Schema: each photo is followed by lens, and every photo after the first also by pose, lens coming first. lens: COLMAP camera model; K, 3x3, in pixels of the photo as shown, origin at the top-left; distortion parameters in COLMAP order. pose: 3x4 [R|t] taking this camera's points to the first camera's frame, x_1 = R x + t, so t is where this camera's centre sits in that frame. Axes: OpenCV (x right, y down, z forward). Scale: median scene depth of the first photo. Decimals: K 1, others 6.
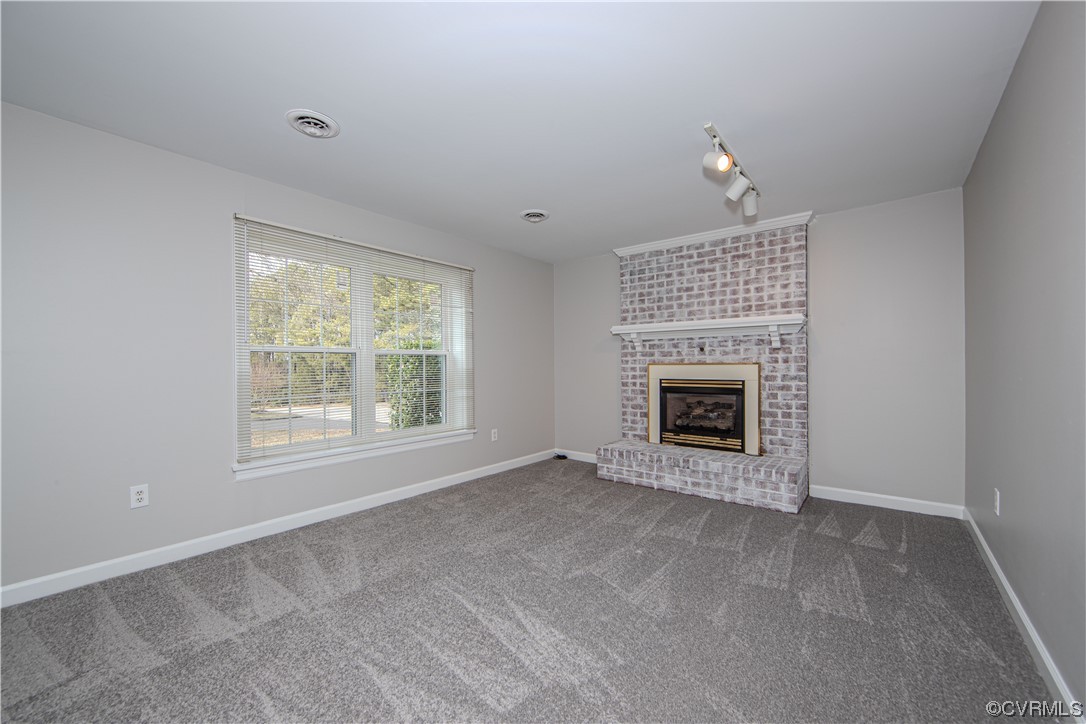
lens RADIAL K [[438.4, 0, 544.9], [0, 438.4, 366.7], [0, 0, 1]] dist [-0.010315, 0.000093]
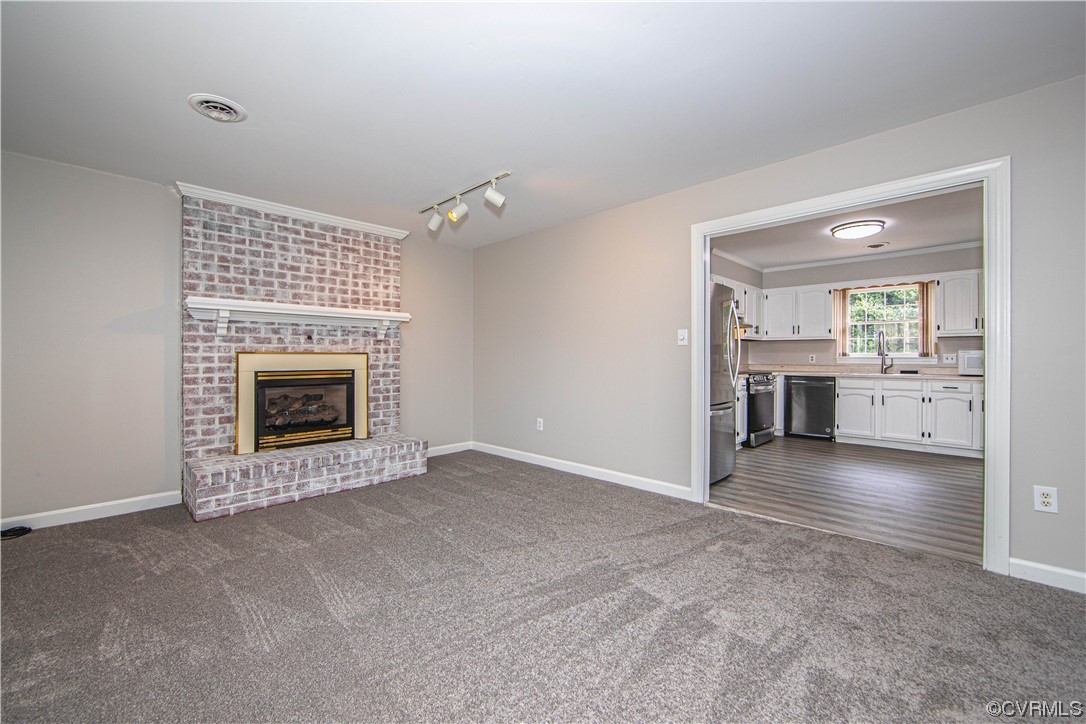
lens RADIAL K [[438.4, 0, 546.3], [0, 438.4, 358.3], [0, 0, 1]] dist [-0.010315, 0.000093]
pose [[0.092698, 0.001147, 0.995694, -0.528194], [0.000107, 0.999999, -0.001162, 0.005703], [-0.995694, 0.000214, 0.092698, 0.435542]]
